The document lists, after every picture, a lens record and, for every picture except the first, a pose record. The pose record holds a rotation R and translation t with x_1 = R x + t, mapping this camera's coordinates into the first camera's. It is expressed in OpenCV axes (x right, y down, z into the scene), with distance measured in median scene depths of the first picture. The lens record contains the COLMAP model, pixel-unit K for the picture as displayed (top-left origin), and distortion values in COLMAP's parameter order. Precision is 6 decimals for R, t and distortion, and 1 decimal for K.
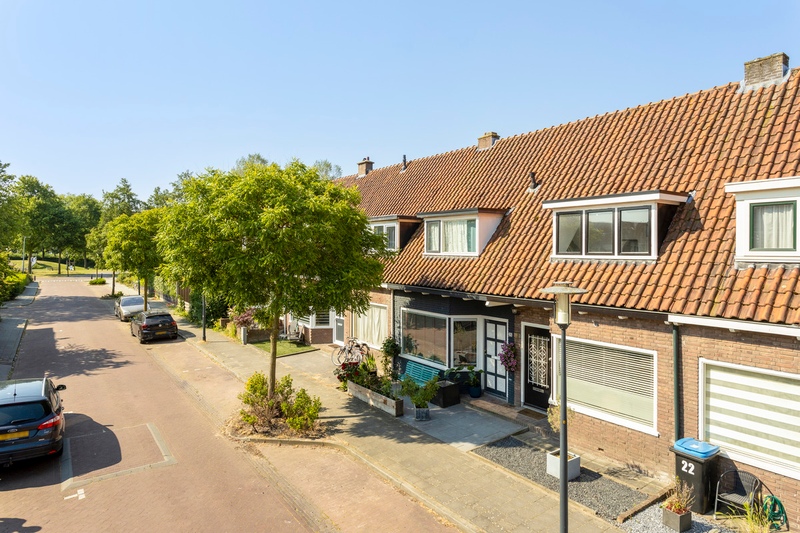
lens RADIAL K [[488.3, 0, 400.0], [0, 488.3, 266.5], [0, 0, 1]] dist [0.000072, -0.000342]
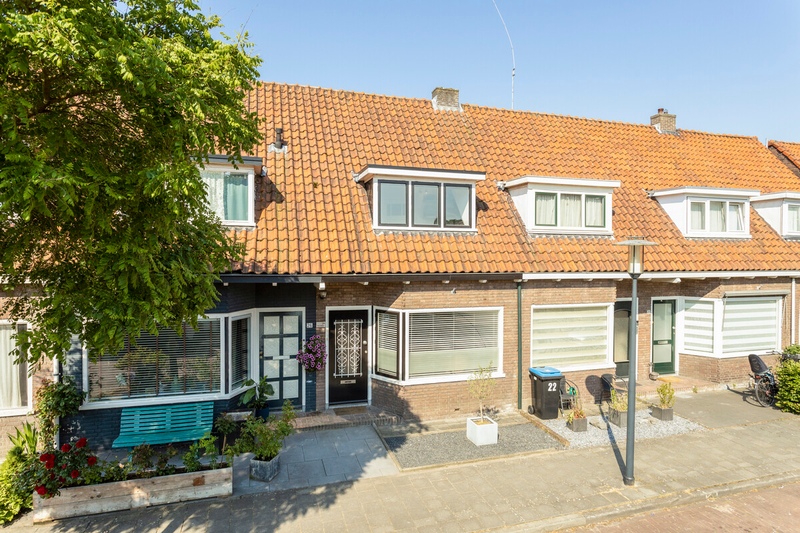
lens RADIAL K [[491.8, 0, 400.0], [0, 491.8, 266.5], [0, 0, 1]] dist [0.001475, 0.000849]
pose [[0.310088, -0.018682, 0.950524, -0.518202], [0.028996, 0.999528, 0.010185, 0.041611], [-0.950266, 0.024403, 0.310483, 0.639061]]
